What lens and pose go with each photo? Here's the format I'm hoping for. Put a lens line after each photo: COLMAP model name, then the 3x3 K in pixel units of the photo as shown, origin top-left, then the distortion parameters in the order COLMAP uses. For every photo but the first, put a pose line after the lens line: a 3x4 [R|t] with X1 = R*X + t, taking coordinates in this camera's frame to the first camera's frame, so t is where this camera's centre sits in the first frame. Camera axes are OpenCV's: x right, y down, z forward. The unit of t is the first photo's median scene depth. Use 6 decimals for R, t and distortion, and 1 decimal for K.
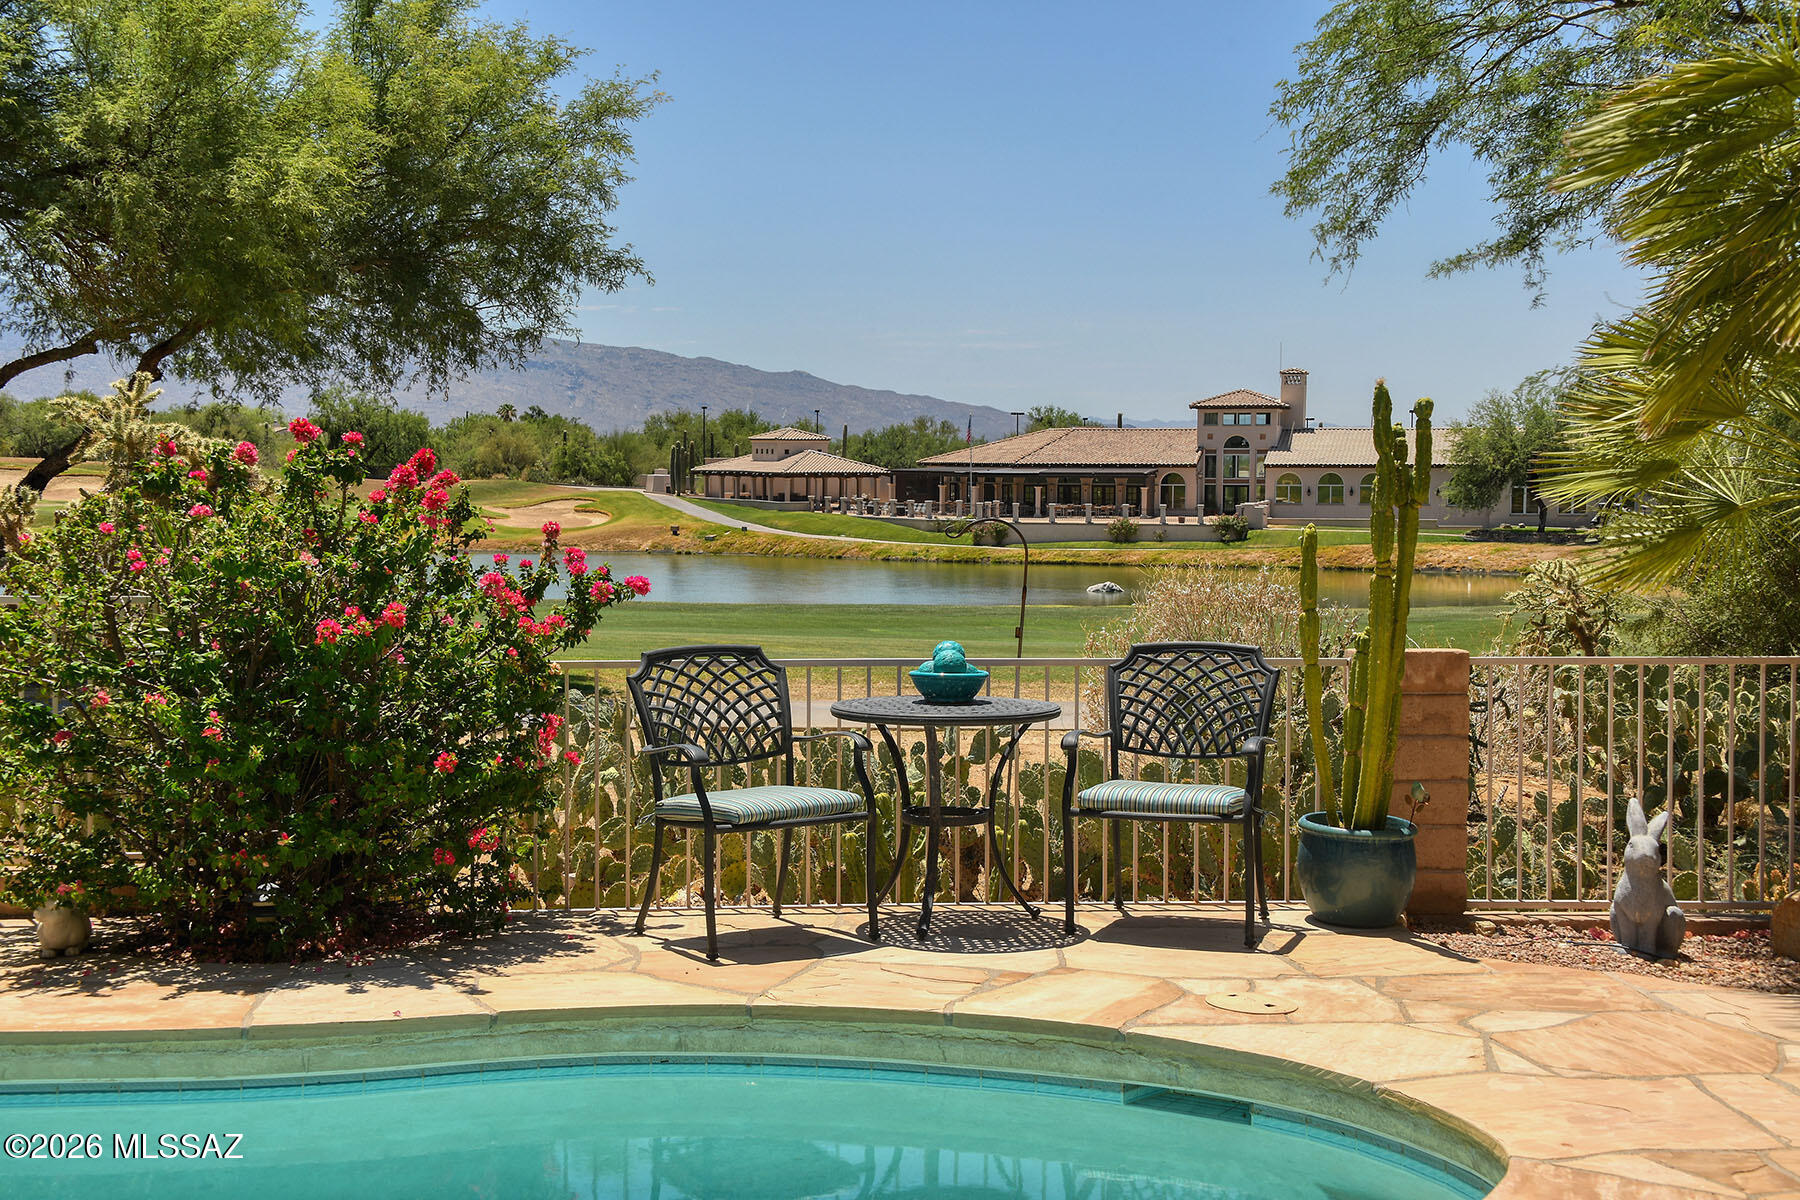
lens RADIAL K [[2458.0, 0, 905.2], [0, 2458.0, 602.9], [0, 0, 1]] dist [0.259667, 0.000000]
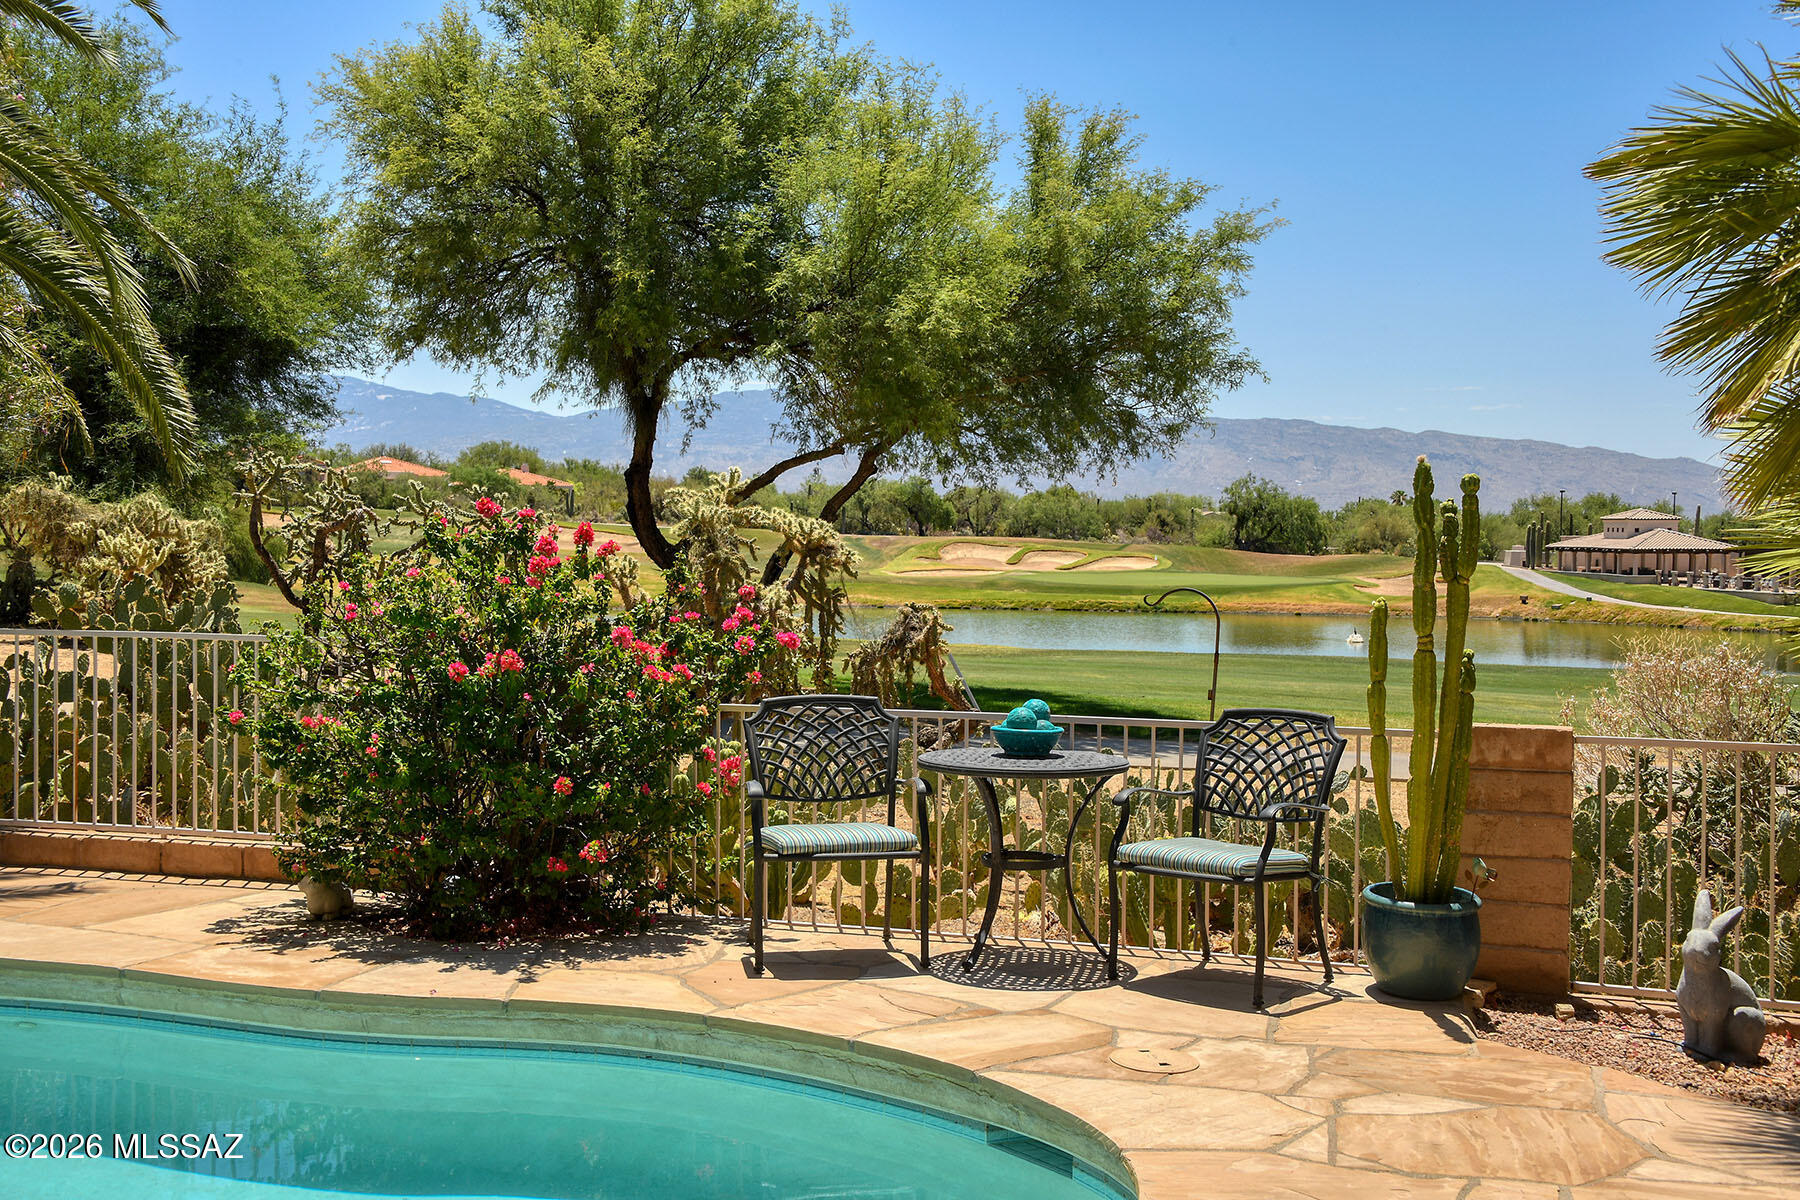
lens RADIAL K [[2063.4, 0, 906.3], [0, 2063.4, 601.9], [0, 0, 1]] dist [0.114199, 0.000000]
pose [[0.915249, 0.017253, -0.402518, 0.208004], [-0.028006, 0.999390, -0.020844, -0.004228], [0.401913, 0.030350, 0.915175, 0.088643]]
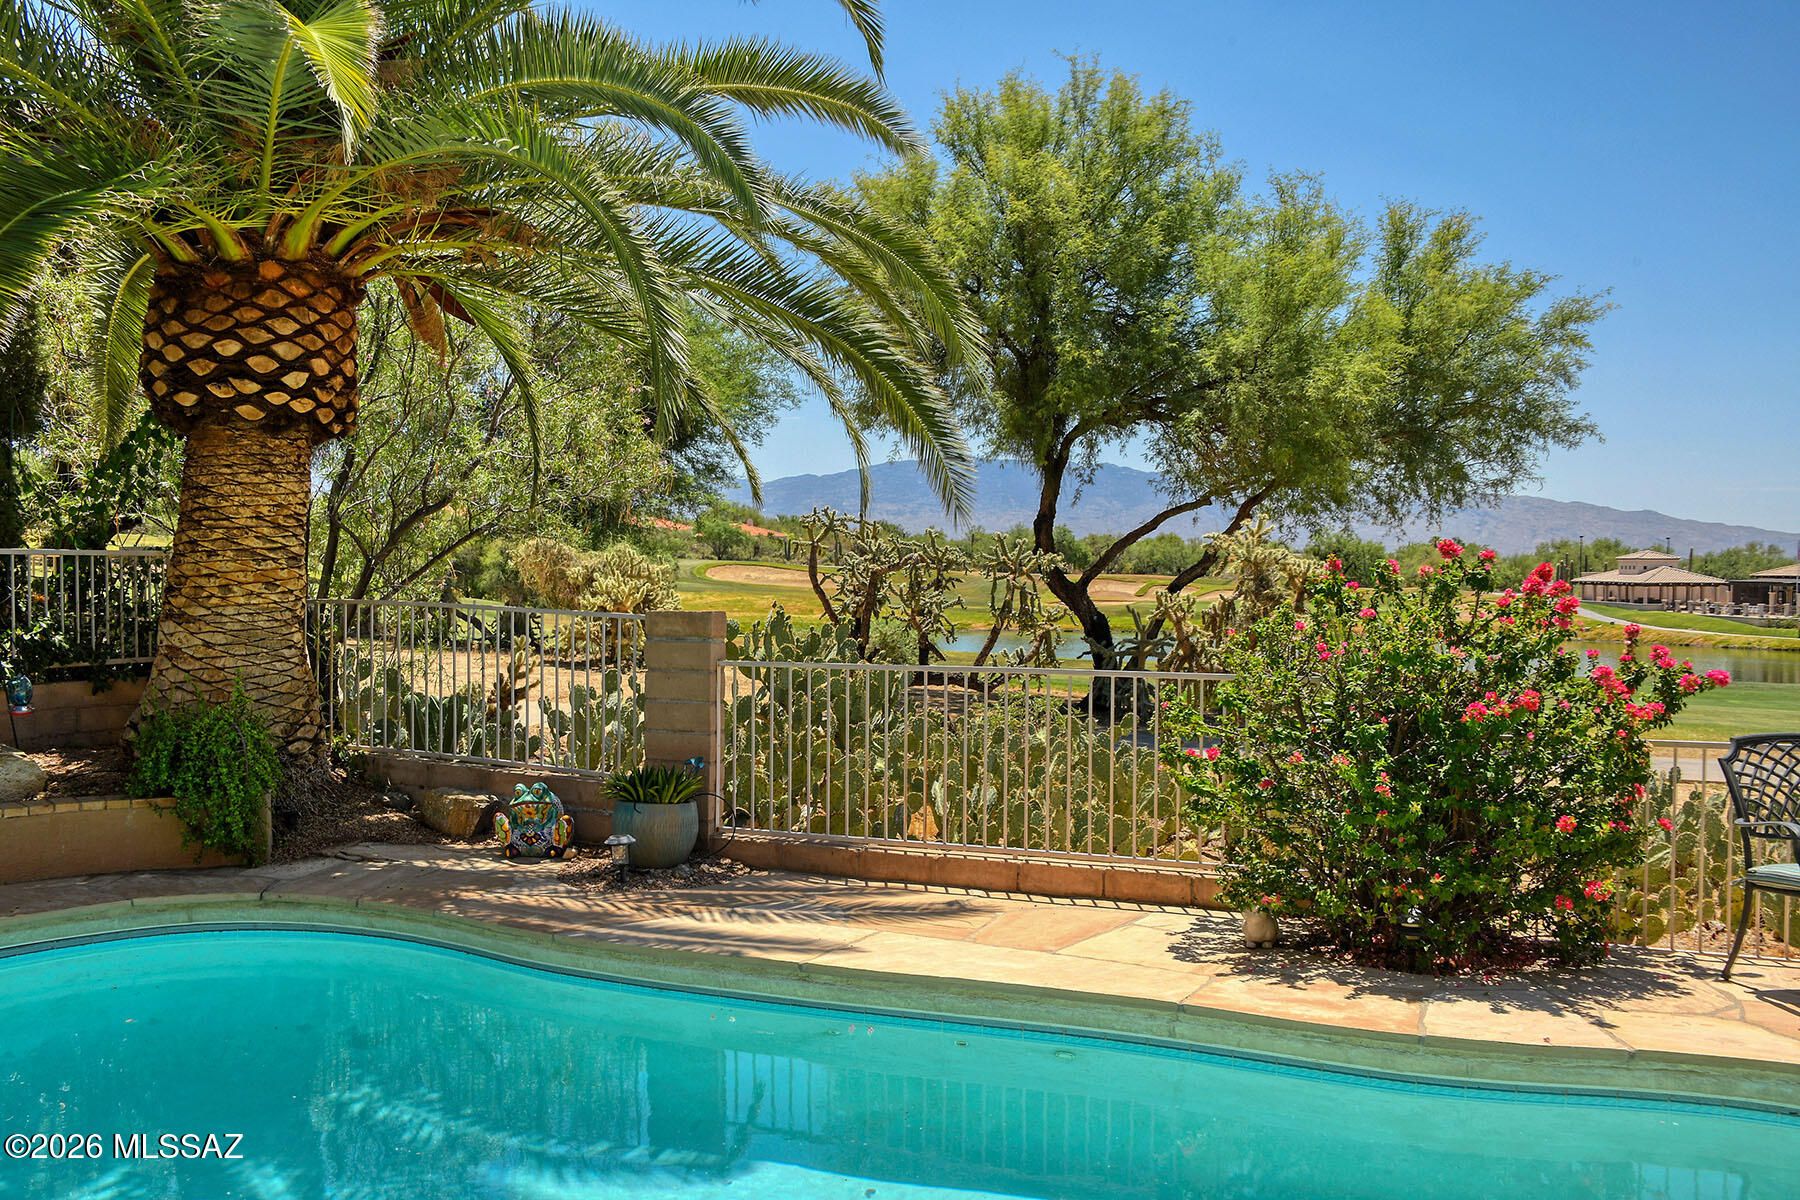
lens RADIAL K [[1621.2, 0, 901.1], [0, 1621.2, 590.6], [0, 0, 1]] dist [-0.044956, 0.043504]
pose [[0.889746, 0.004699, -0.456432, -0.066400], [-0.026409, 0.998802, -0.041198, -0.004432], [0.455692, 0.048709, 0.888804, 0.090360]]
